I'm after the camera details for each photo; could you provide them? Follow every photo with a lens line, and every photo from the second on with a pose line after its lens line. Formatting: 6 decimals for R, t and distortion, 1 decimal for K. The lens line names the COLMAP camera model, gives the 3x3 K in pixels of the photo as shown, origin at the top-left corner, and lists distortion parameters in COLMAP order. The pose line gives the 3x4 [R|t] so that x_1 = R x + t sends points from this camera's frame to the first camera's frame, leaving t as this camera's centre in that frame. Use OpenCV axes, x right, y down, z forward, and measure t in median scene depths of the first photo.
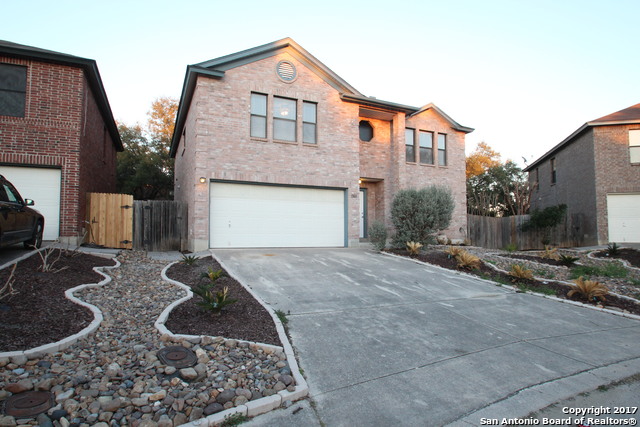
lens RADIAL K [[353.3, 0, 318.0], [0, 353.3, 216.1], [0, 0, 1]] dist [-0.017794, -0.003044]
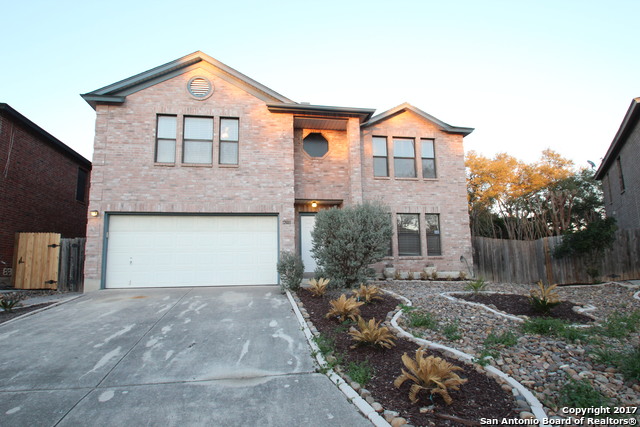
lens RADIAL K [[353.3, 0, 318.8], [0, 353.3, 215.0], [0, 0, 1]] dist [-0.017794, -0.003044]
pose [[0.965959, -0.060177, -0.251600, 0.406994], [0.036107, 0.994411, -0.099216, 0.011663], [0.256164, 0.086754, 0.962732, 0.240618]]
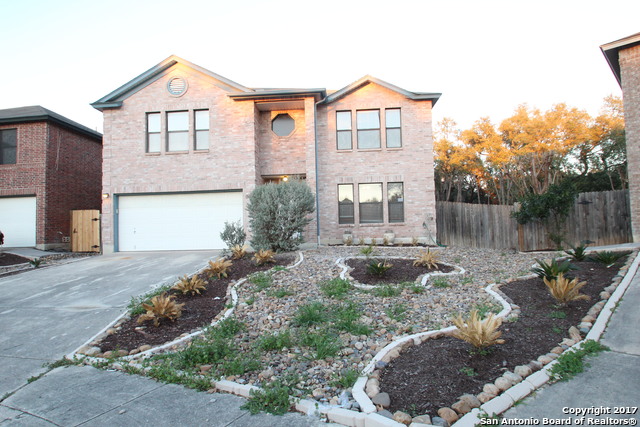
lens RADIAL K [[353.3, 0, 319.0], [0, 353.3, 213.6], [0, 0, 1]] dist [-0.017794, -0.003044]
pose [[0.872679, -0.053281, -0.485378, 0.782334], [0.054940, 0.998431, -0.010822, 0.011134], [0.485193, -0.017222, 0.874237, 0.265491]]
